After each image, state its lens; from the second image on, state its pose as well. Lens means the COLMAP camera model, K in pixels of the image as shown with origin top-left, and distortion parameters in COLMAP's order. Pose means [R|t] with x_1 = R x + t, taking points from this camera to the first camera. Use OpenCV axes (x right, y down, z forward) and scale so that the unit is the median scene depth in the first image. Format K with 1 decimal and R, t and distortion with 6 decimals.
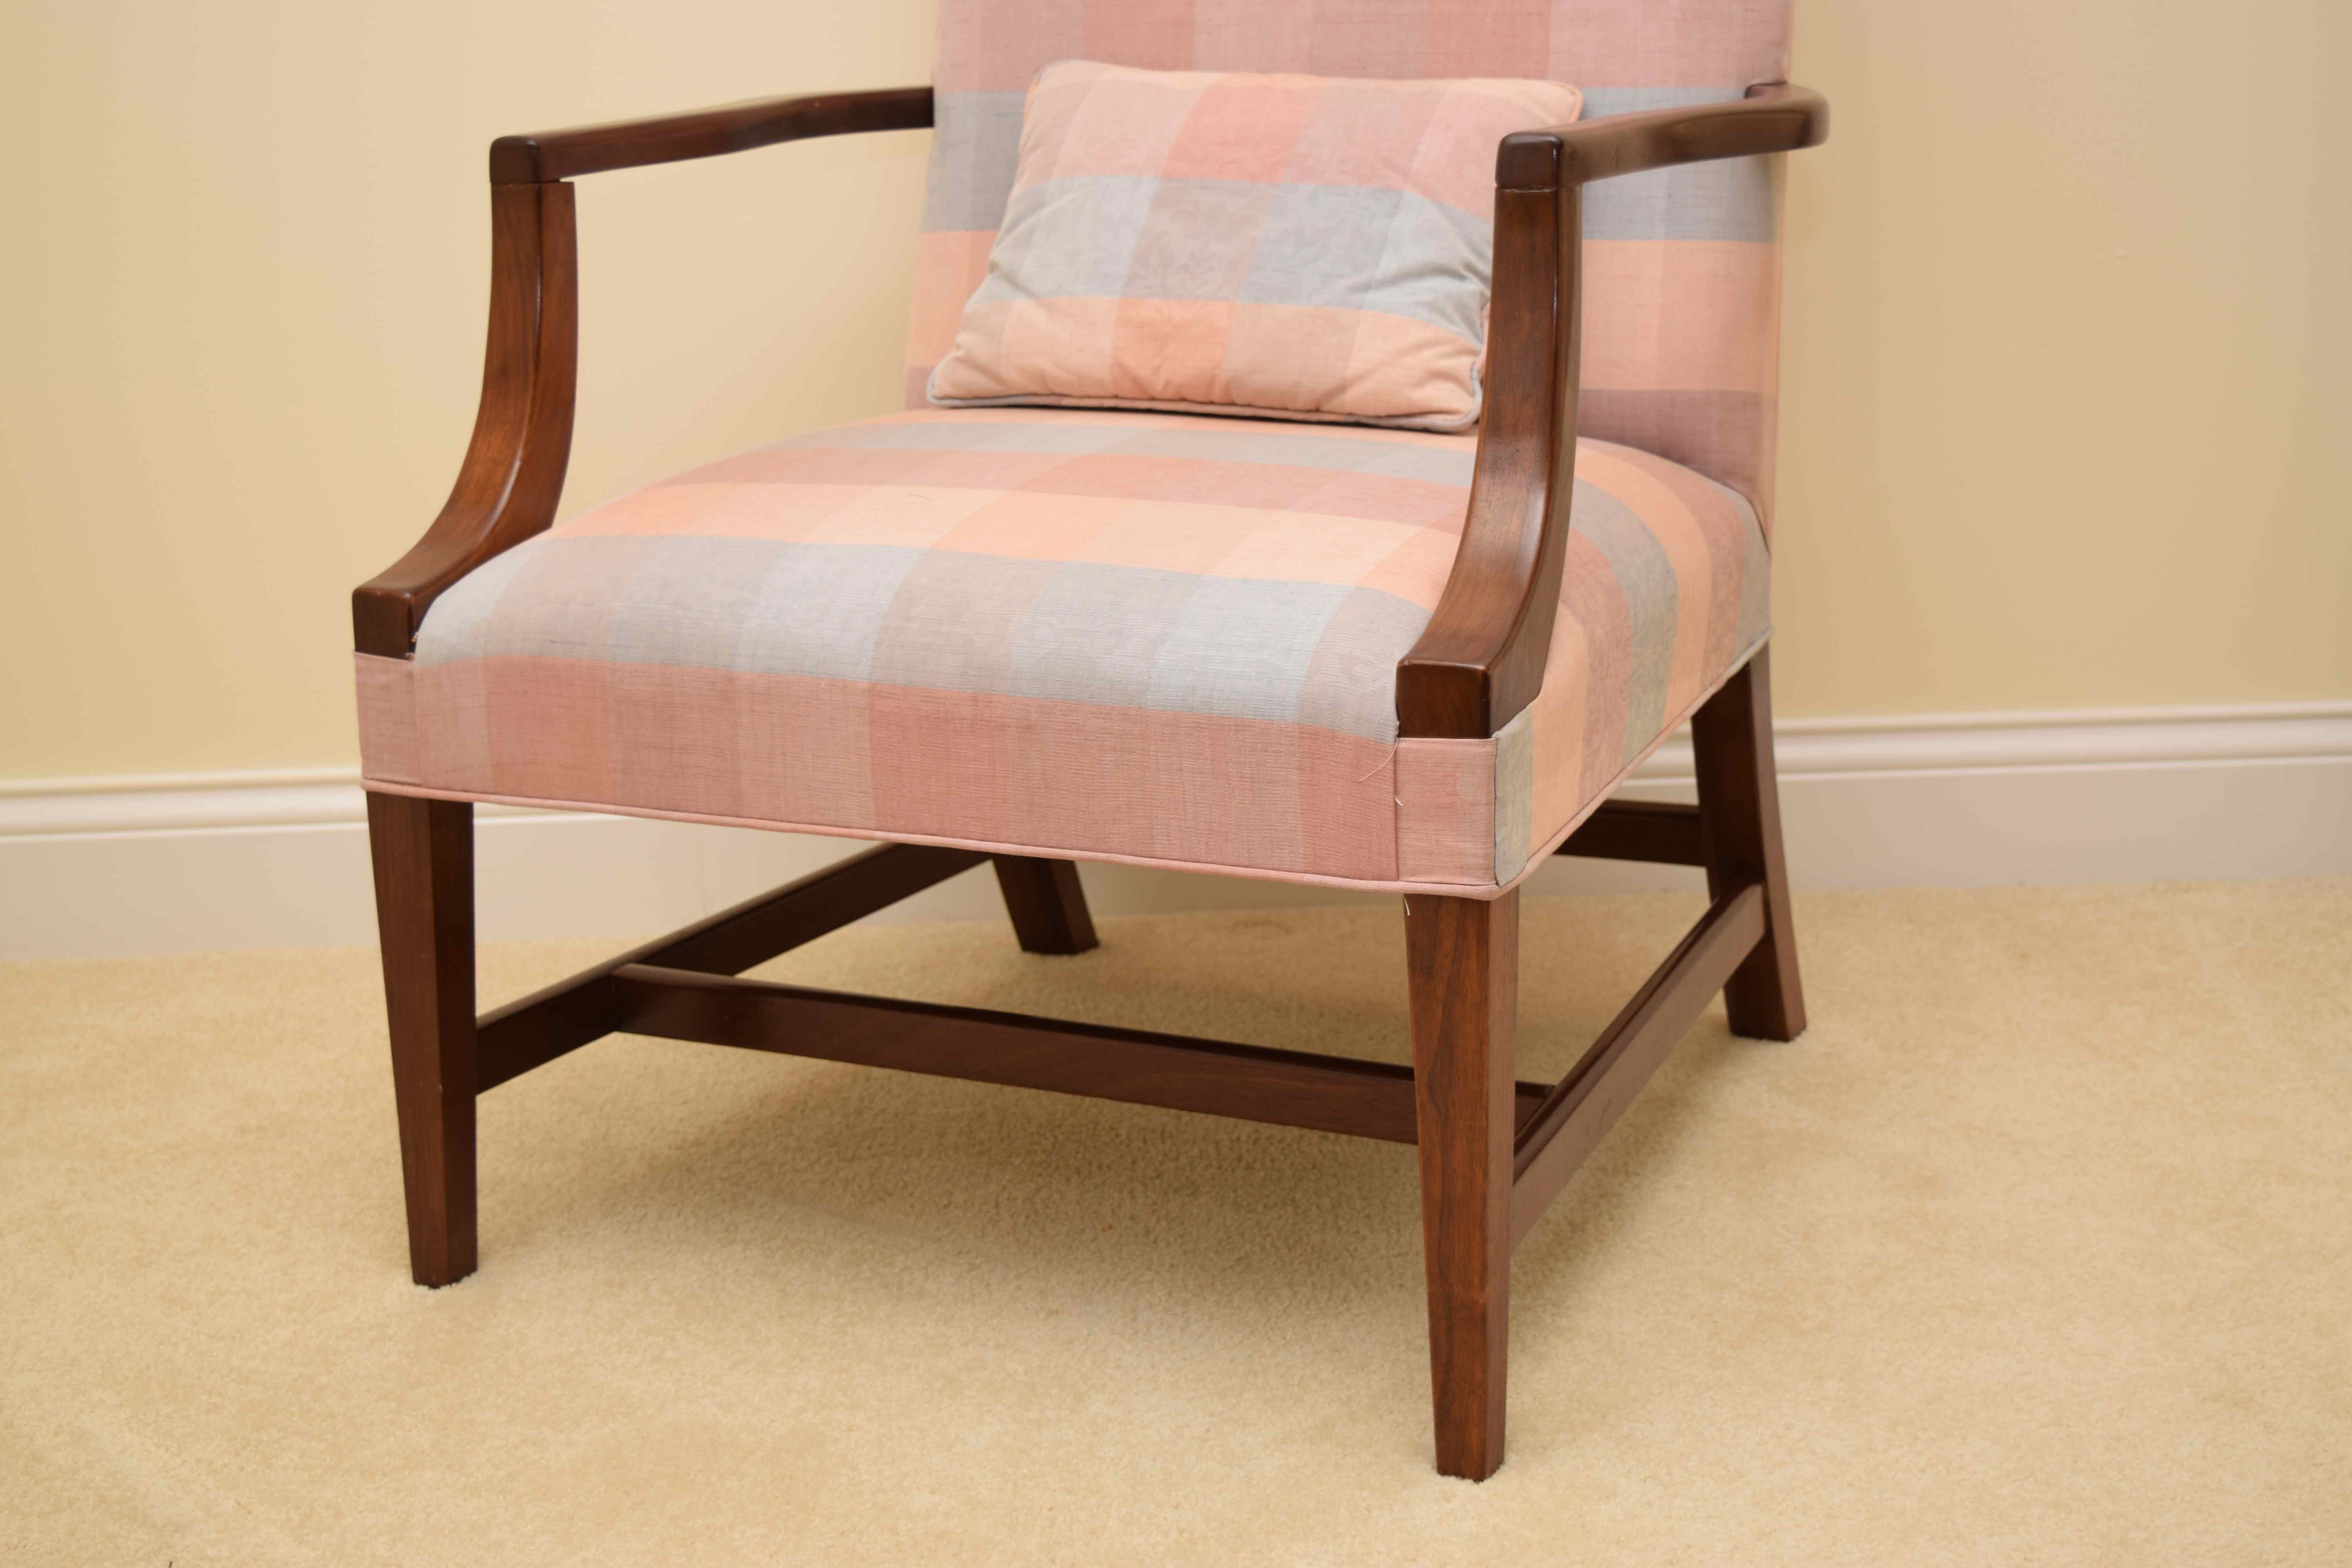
lens RADIAL K [[3378.0, 0, 1176.0], [0, 3378.0, 784.0], [0, 0, 1]] dist [-0.024702, -0.014306]
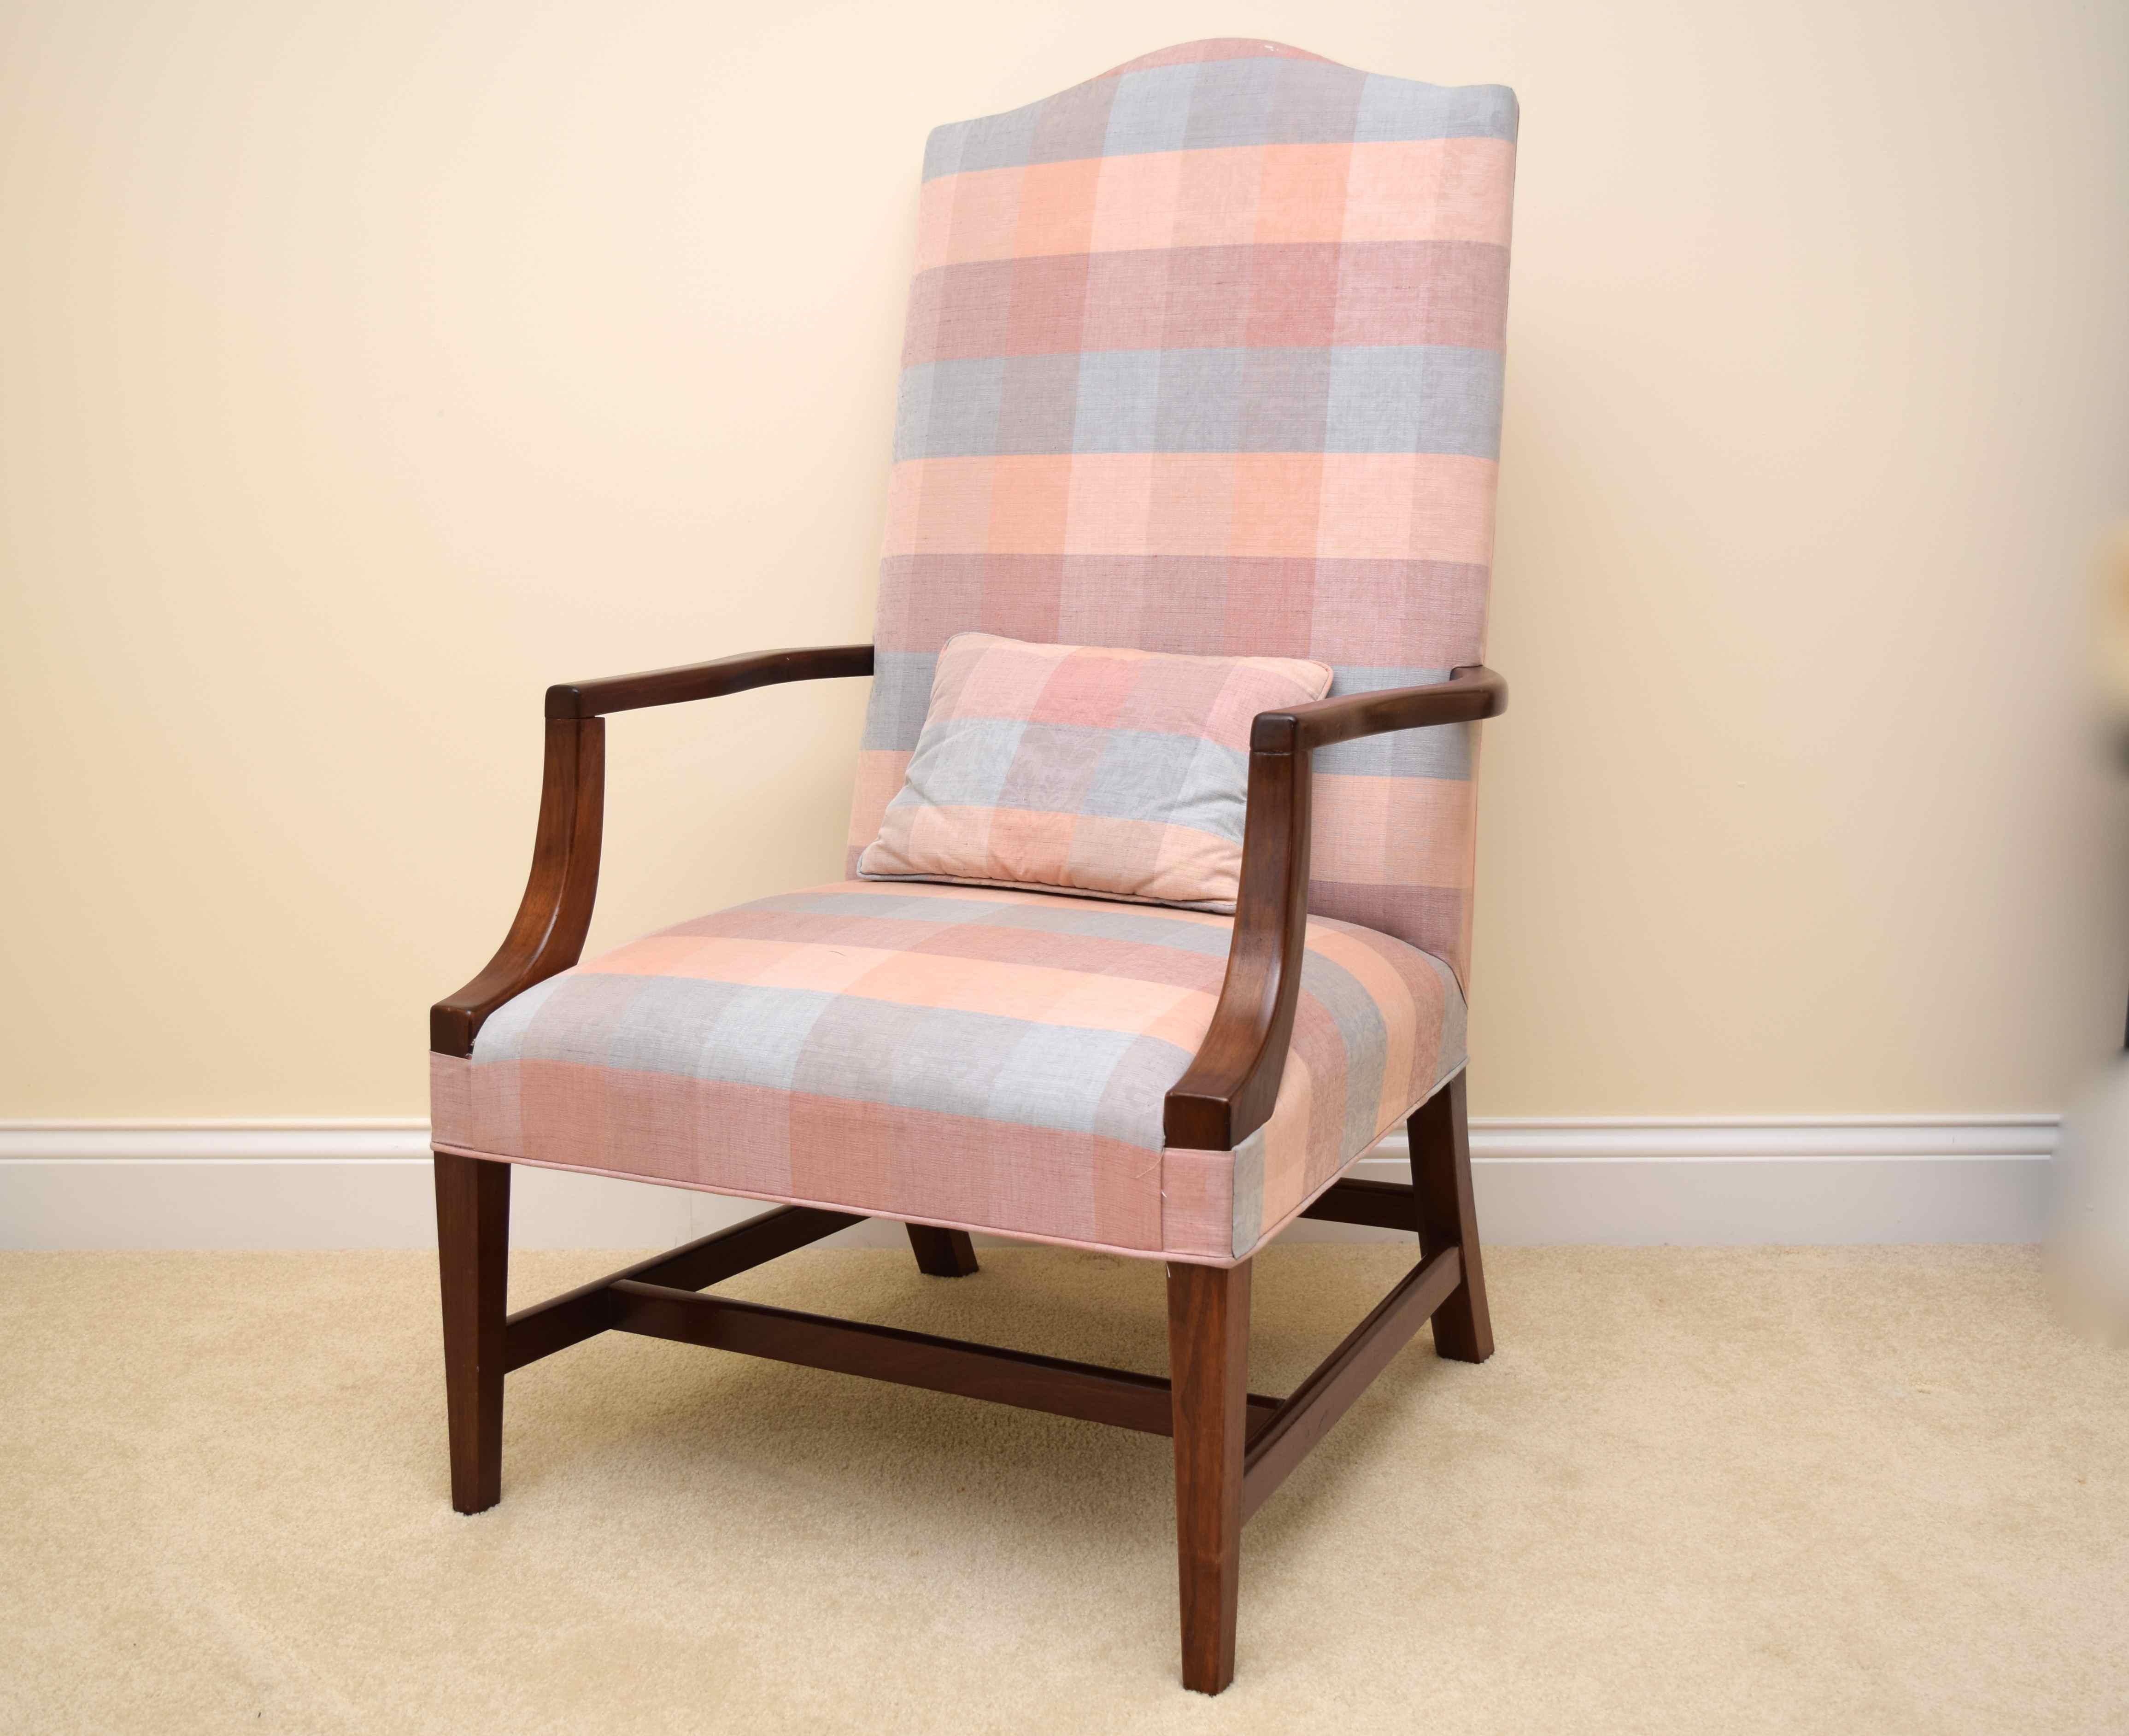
lens RADIAL K [[2550.0, 0, 1012.4], [0, 2550.0, 863.0], [0, 0, 1]] dist [-0.080147, 0.000222]
pose [[0.998895, 0.028501, -0.037365, 0.033460], [-0.031980, 0.994859, -0.096088, -0.023397], [0.034434, 0.097177, 0.994671, -0.041571]]
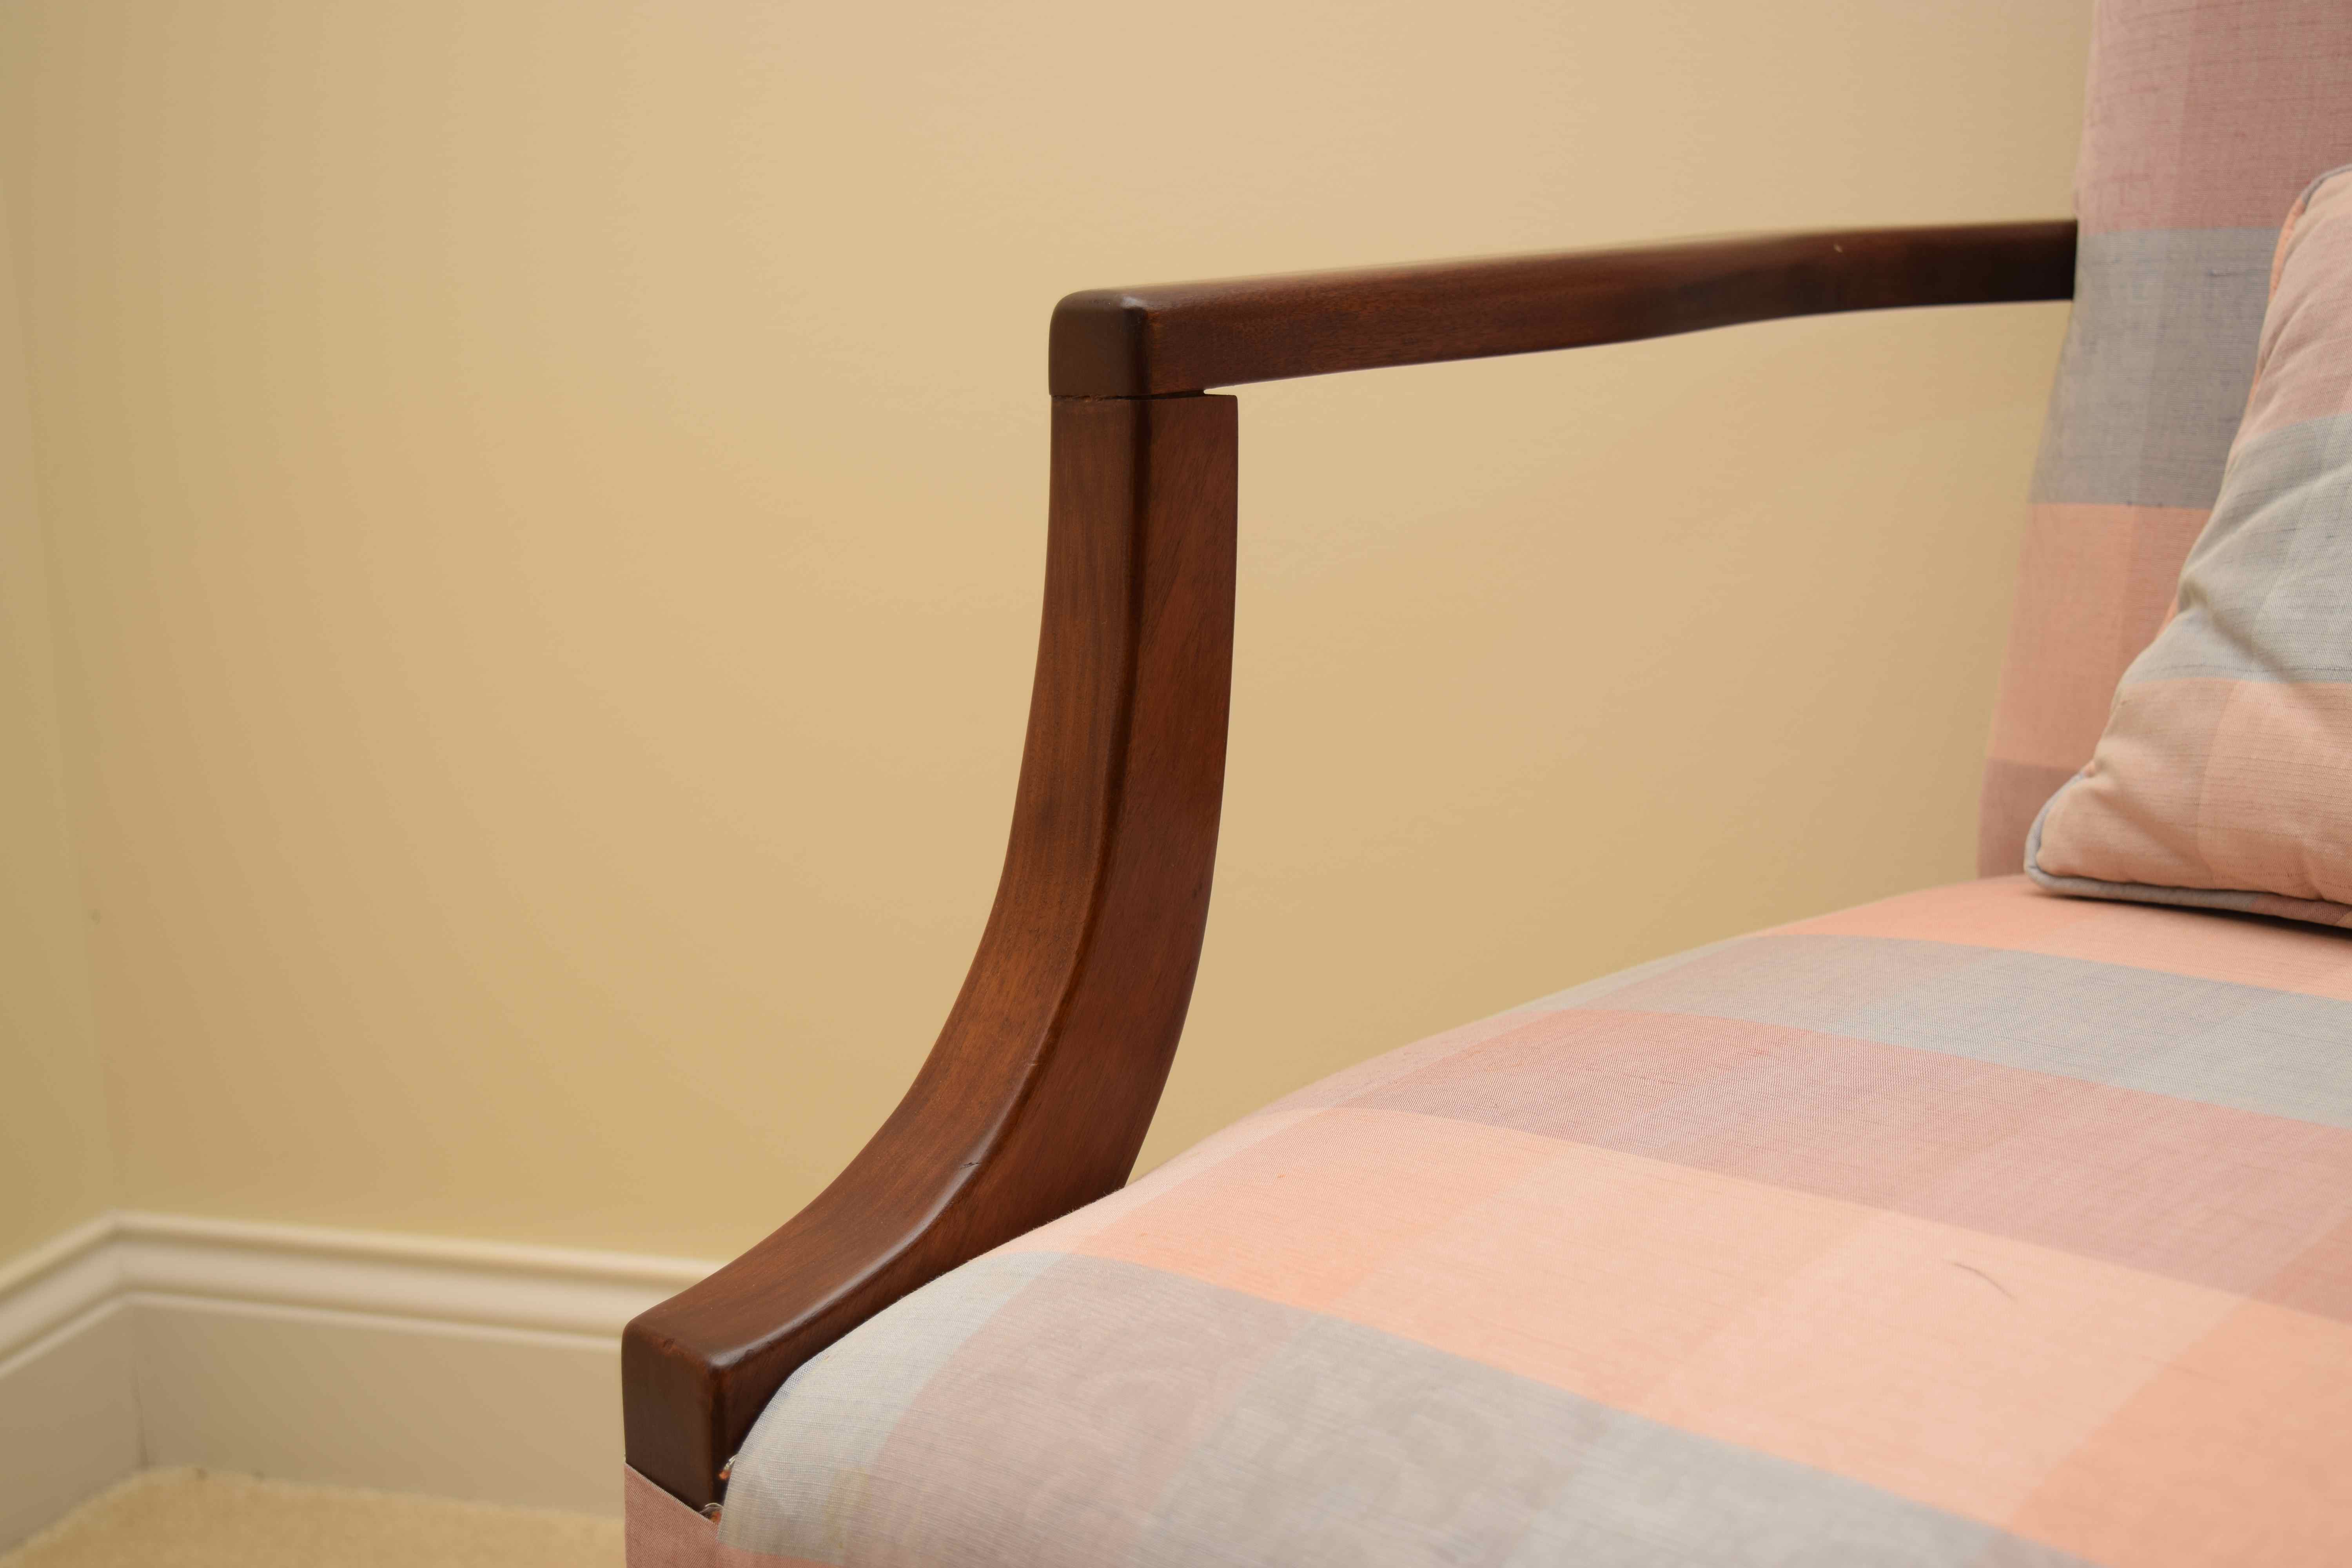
lens RADIAL K [[3151.3, 0, 1176.0], [0, 3151.3, 784.0], [0, 0, 1]] dist [-0.024000, -0.016155]
pose [[0.943763, 0.064254, -0.324318, -0.050892], [-0.078970, 0.996350, -0.032408, -0.118669], [0.321052, 0.056197, 0.945393, 0.635668]]
